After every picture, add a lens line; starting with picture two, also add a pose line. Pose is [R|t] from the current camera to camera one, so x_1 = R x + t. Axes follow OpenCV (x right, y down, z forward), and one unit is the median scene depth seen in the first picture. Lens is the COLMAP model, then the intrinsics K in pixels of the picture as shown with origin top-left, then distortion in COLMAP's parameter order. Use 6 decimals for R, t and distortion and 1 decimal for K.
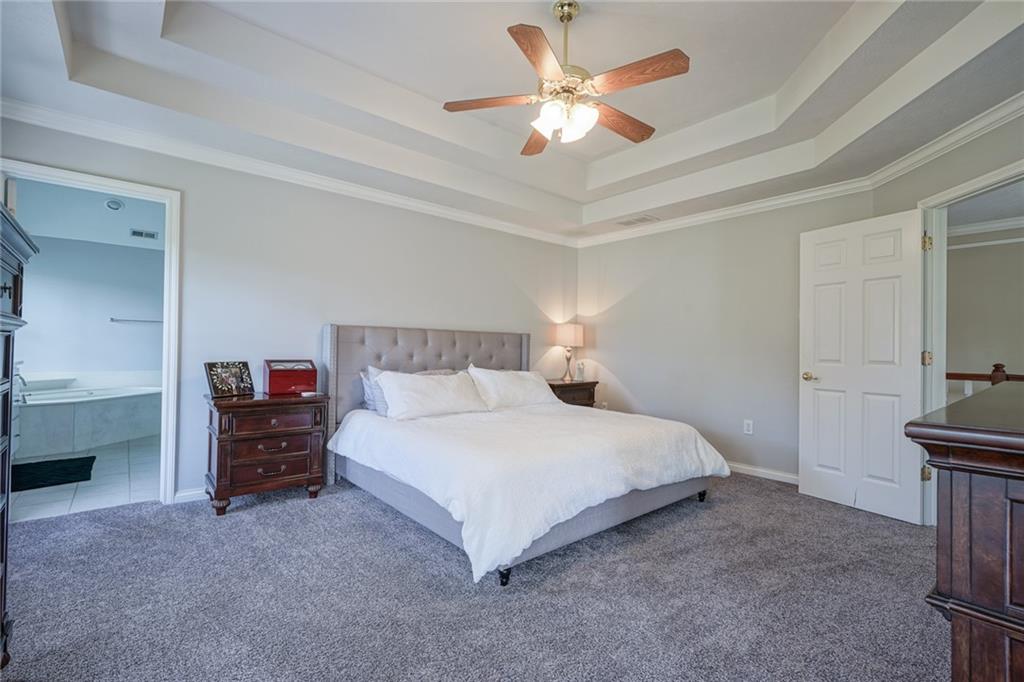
lens RADIAL K [[462.5, 0, 509.8], [0, 462.5, 345.9], [0, 0, 1]] dist [-0.011240, 0.004810]
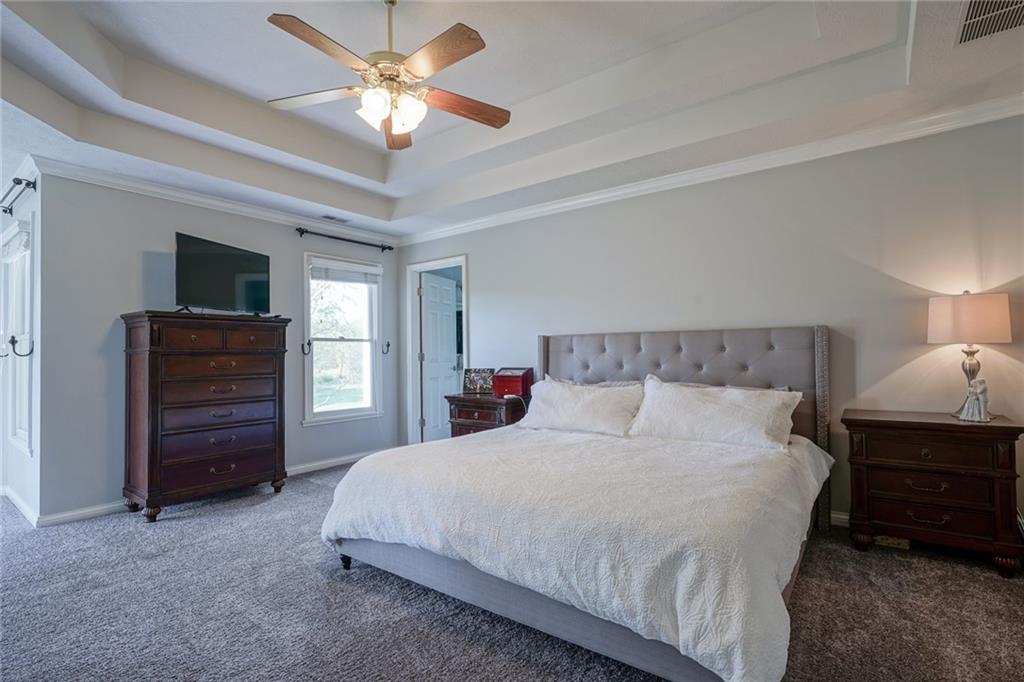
lens RADIAL K [[498.7, 0, 512.0], [0, 498.7, 341.0], [0, 0, 1]] dist [0.000331, 0.000280]
pose [[0.210322, -0.045953, -0.976552, 0.719745], [0.016531, 0.998919, -0.043445, 0.015562], [0.977492, -0.007006, 0.210854, 0.642661]]
